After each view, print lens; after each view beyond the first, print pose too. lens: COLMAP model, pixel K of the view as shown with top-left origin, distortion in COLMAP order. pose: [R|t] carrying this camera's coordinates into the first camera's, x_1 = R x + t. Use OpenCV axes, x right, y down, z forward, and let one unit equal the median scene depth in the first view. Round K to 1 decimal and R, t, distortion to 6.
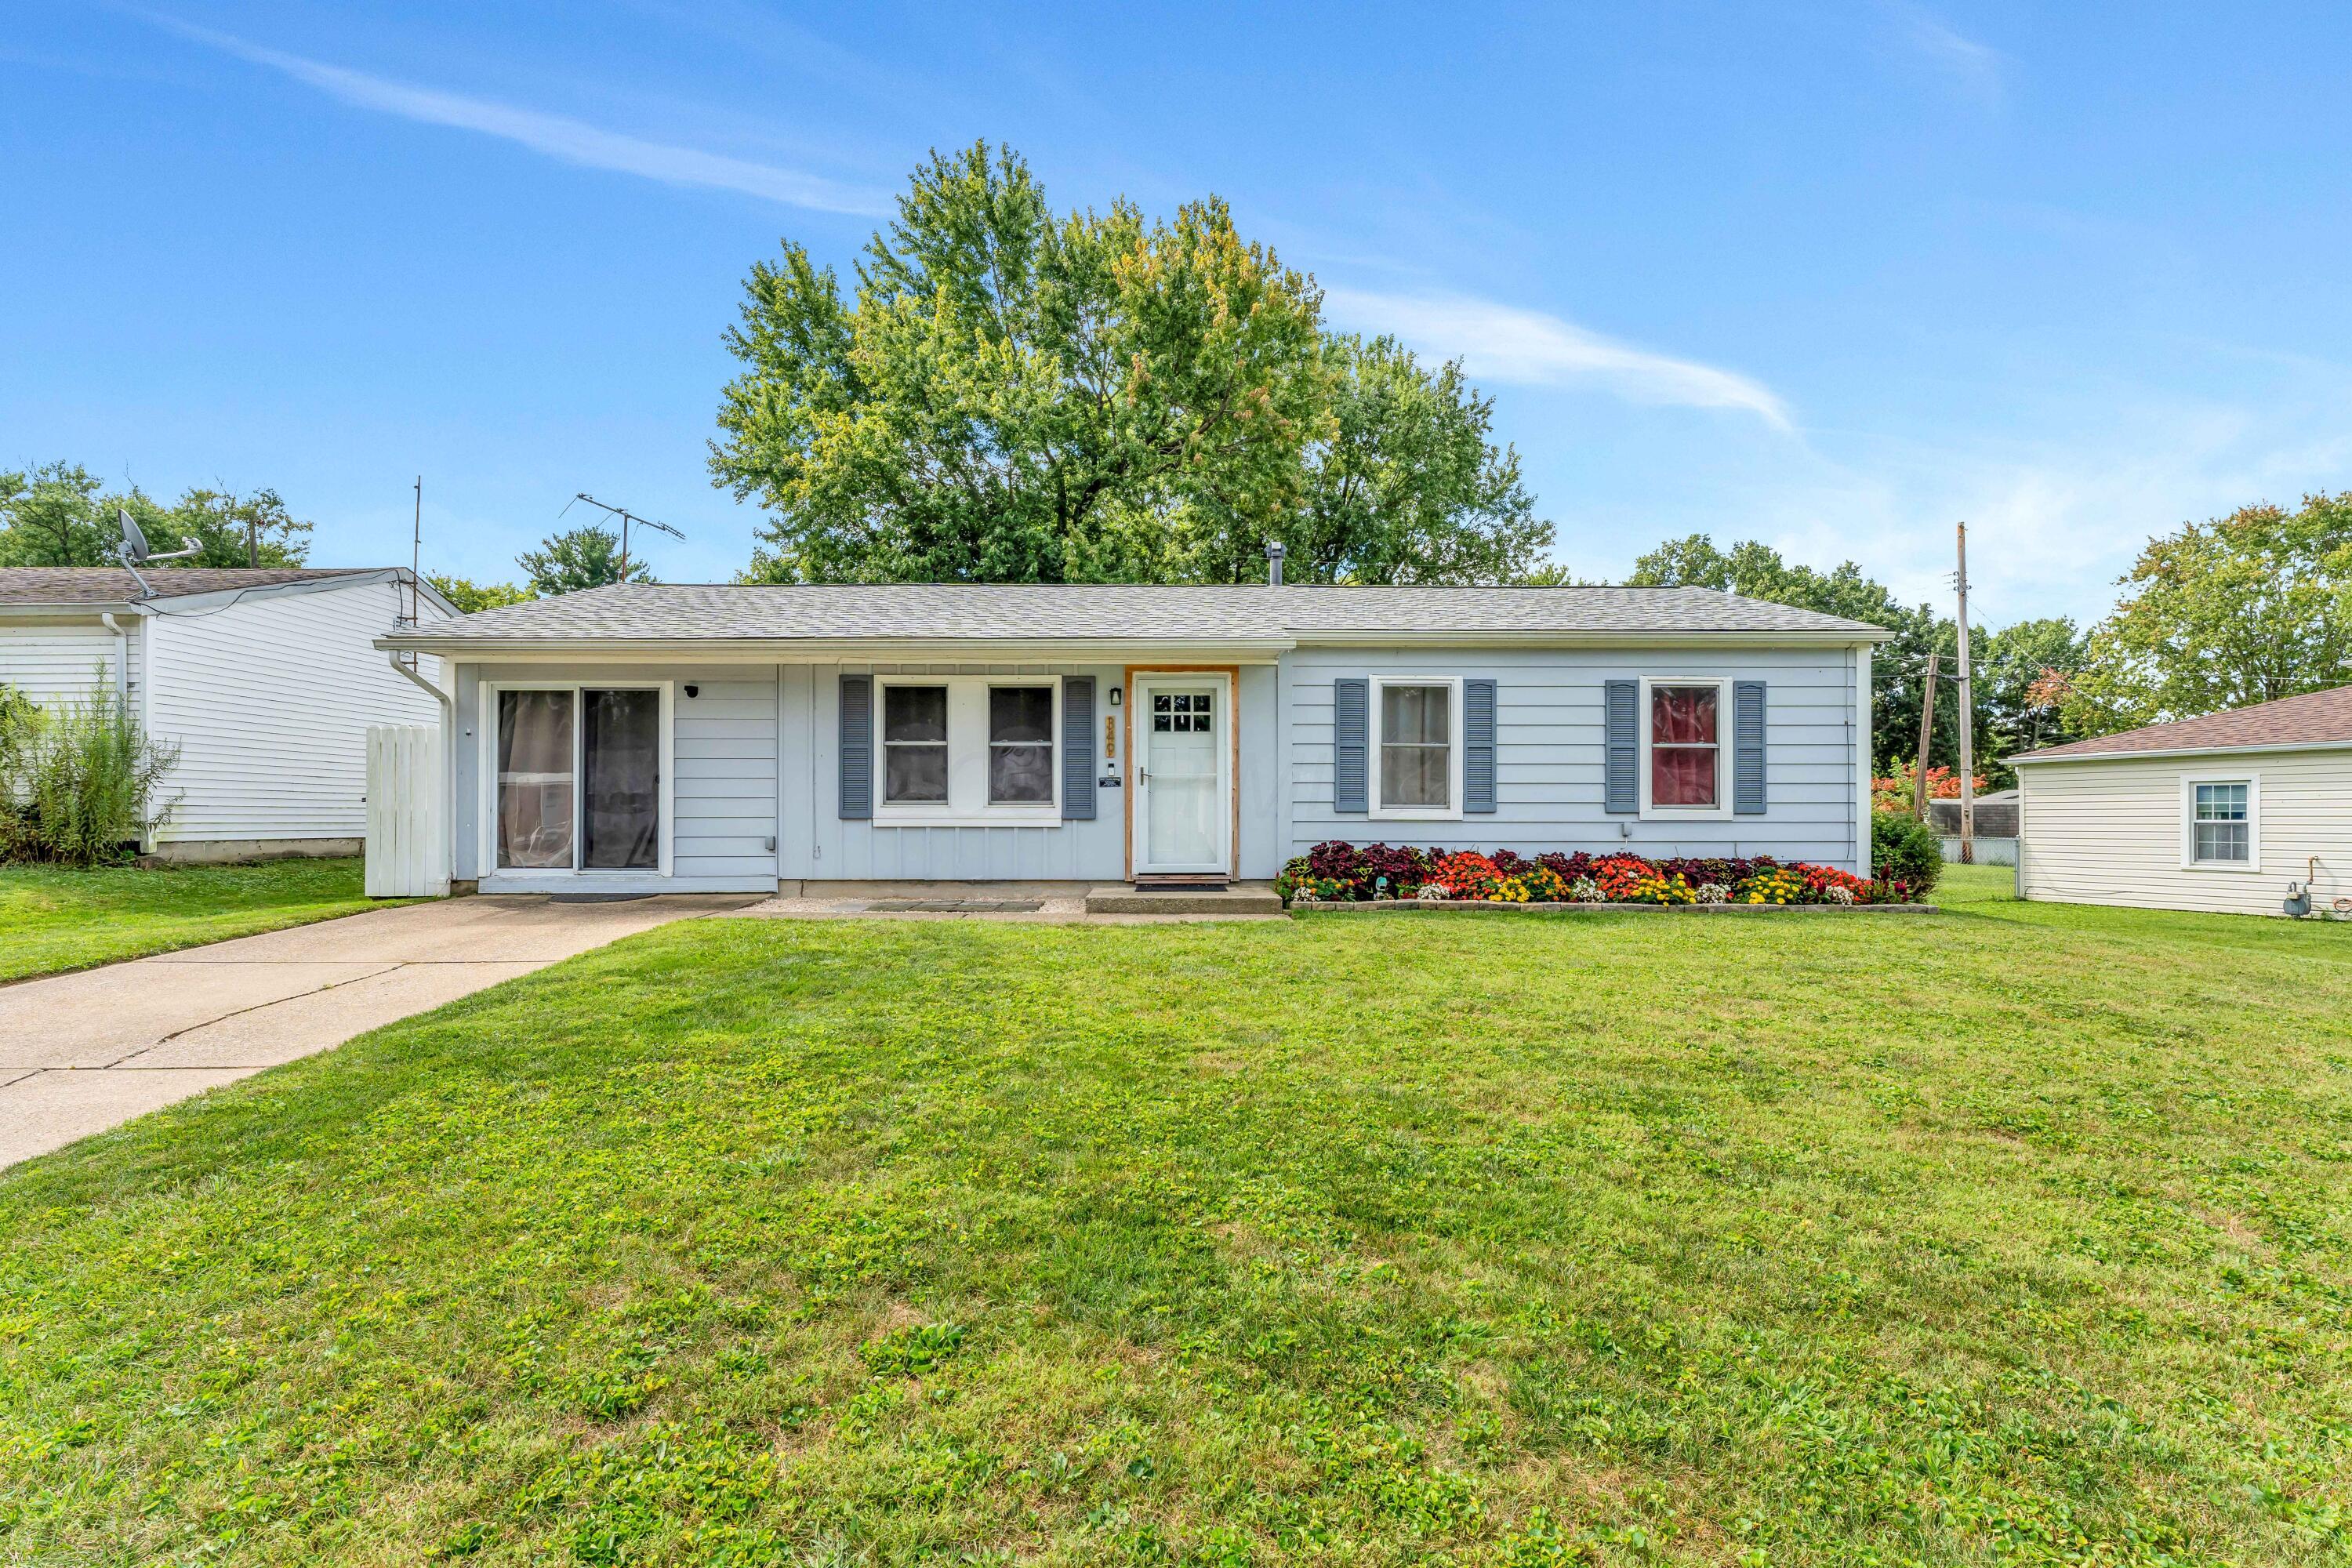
lens RADIAL K [[1019.5, 0, 1176.2], [0, 1019.5, 829.3], [0, 0, 1]] dist [0.001684, -0.000009]
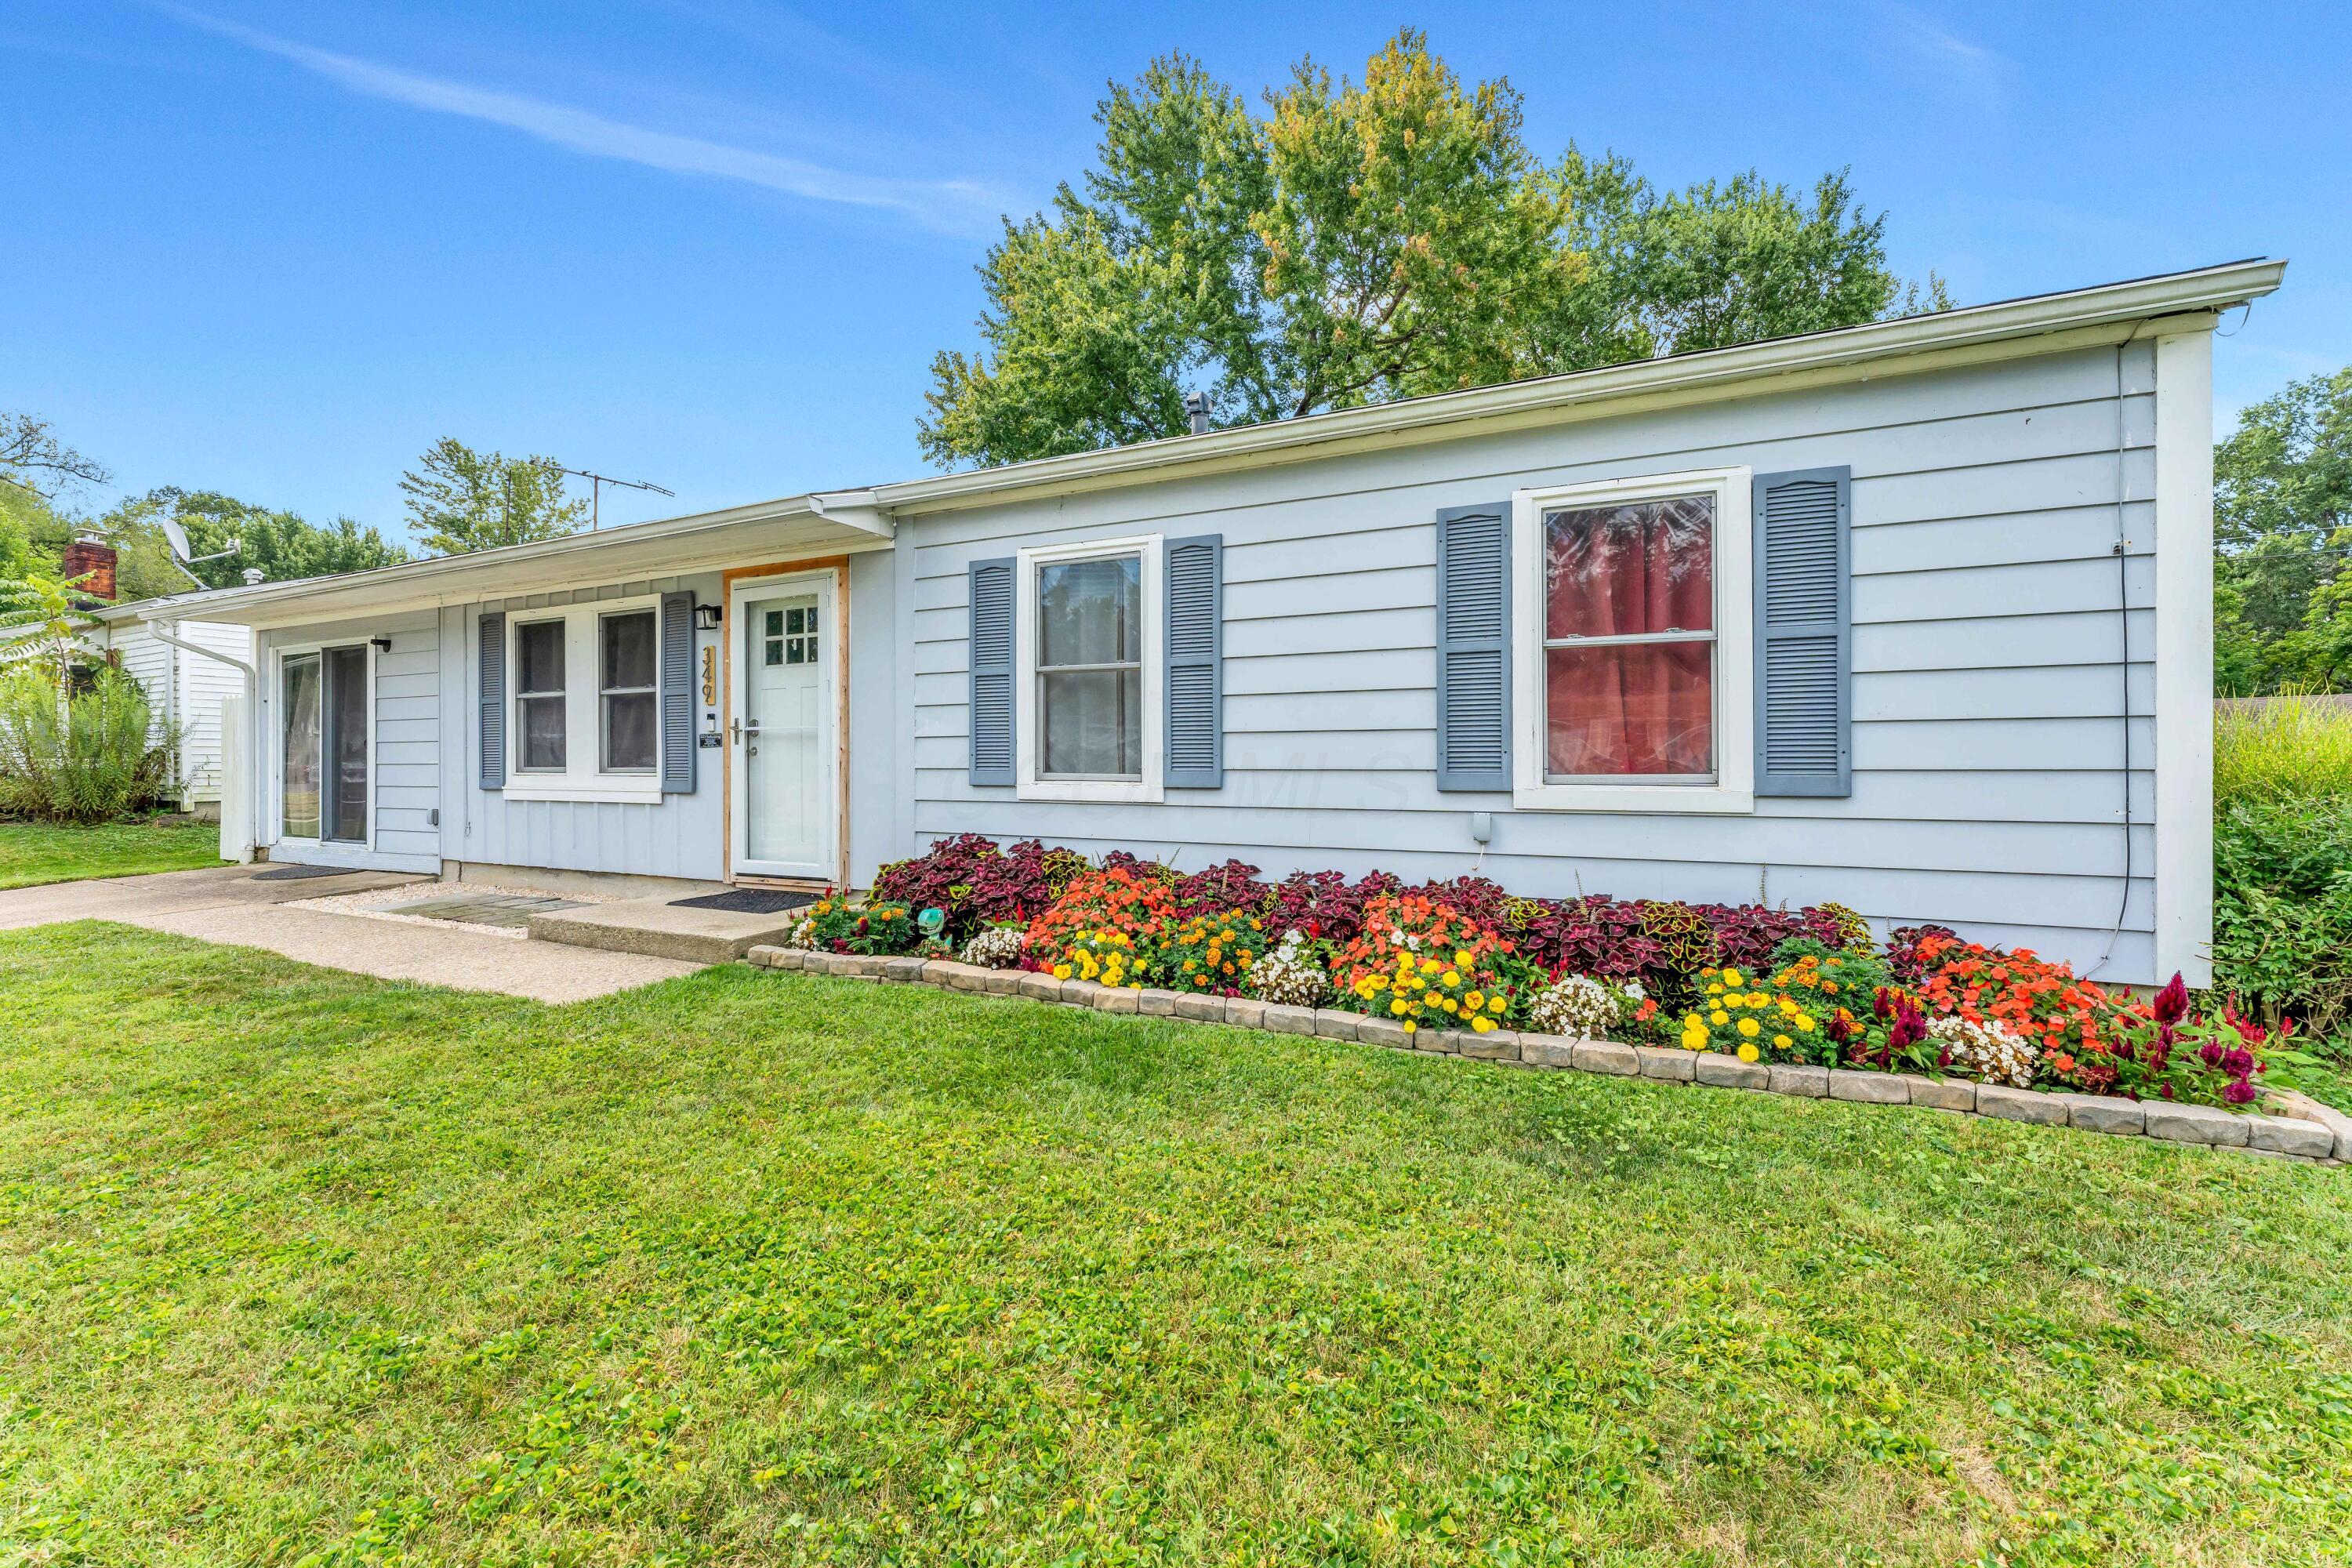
lens RADIAL K [[937.4, 0, 1175.1], [0, 937.4, 772.8], [0, 0, 1]] dist [-0.000550, 0.000101]
pose [[0.902134, 0.001572, -0.431454, 0.500152], [-0.001415, 0.999999, 0.000685, -0.024935], [0.431454, -0.000007, 0.902135, 0.557351]]
